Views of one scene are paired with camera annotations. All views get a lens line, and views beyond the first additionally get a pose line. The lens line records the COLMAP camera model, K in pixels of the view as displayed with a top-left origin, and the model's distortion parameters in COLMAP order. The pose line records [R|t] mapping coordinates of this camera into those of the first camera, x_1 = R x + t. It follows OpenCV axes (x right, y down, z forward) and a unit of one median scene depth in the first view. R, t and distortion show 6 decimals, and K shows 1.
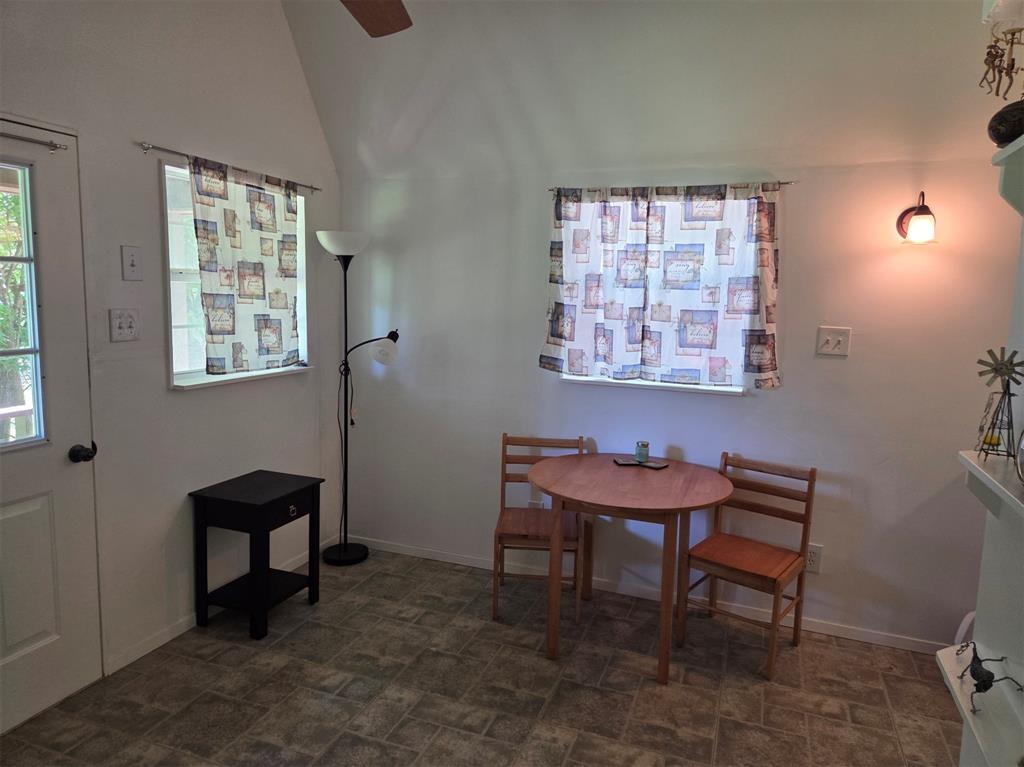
lens RADIAL K [[699.8, 0, 506.1], [0, 699.8, 391.4], [0, 0, 1]] dist [0.084405, -0.074650]
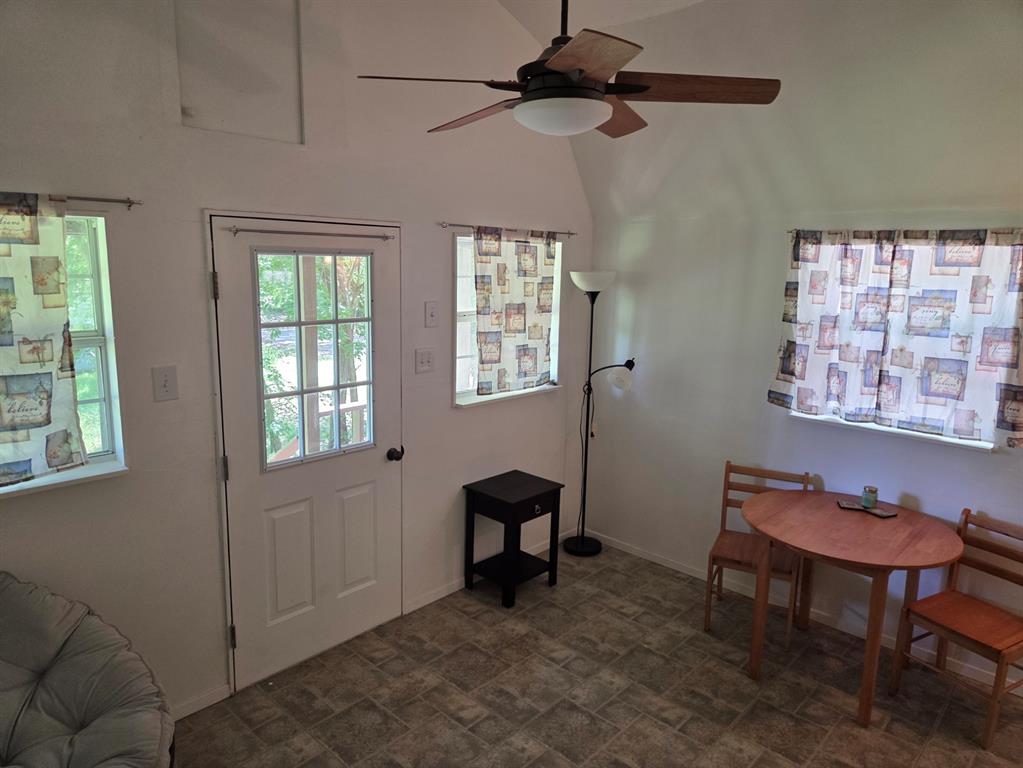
lens RADIAL K [[712.6, 0, 481.5], [0, 712.6, 377.6], [0, 0, 1]] dist [0.076404, -0.060656]
pose [[0.914274, 0.054883, -0.401361, 0.094040], [-0.041282, 0.998245, 0.042464, -0.106669], [0.402987, -0.022254, 0.914935, -0.170090]]
